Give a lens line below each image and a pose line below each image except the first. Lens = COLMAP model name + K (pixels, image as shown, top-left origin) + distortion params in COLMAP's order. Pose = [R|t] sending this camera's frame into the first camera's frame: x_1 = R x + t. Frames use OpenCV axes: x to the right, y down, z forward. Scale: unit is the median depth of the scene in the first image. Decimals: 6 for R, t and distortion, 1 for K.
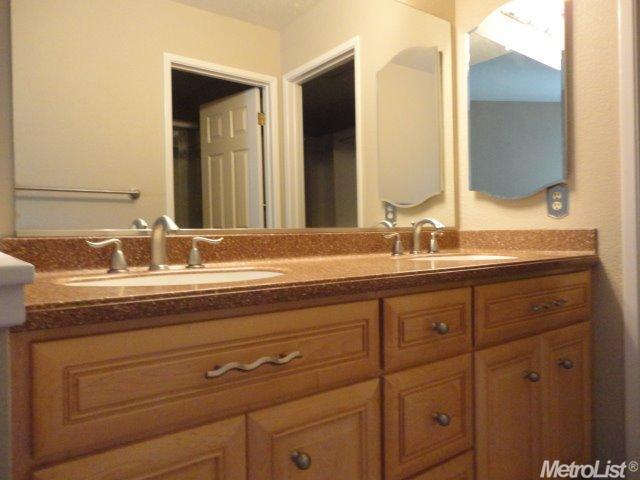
lens RADIAL K [[465.6, 0, 317.9], [0, 465.6, 236.0], [0, 0, 1]] dist [-0.001069, 0.005256]
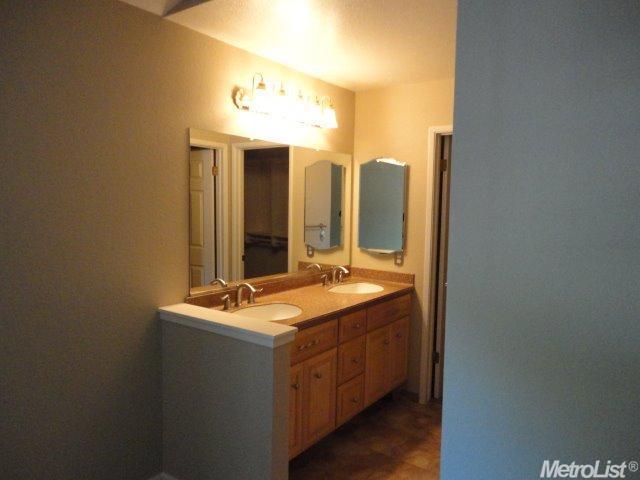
lens RADIAL K [[465.6, 0, 317.9], [0, 465.6, 236.0], [0, 0, 1]] dist [-0.001069, 0.005256]
pose [[0.952321, 0.017906, 0.304572, -0.478829], [-0.038349, 0.997384, 0.061270, -0.295304], [-0.302678, -0.070029, 0.950517, -0.884956]]
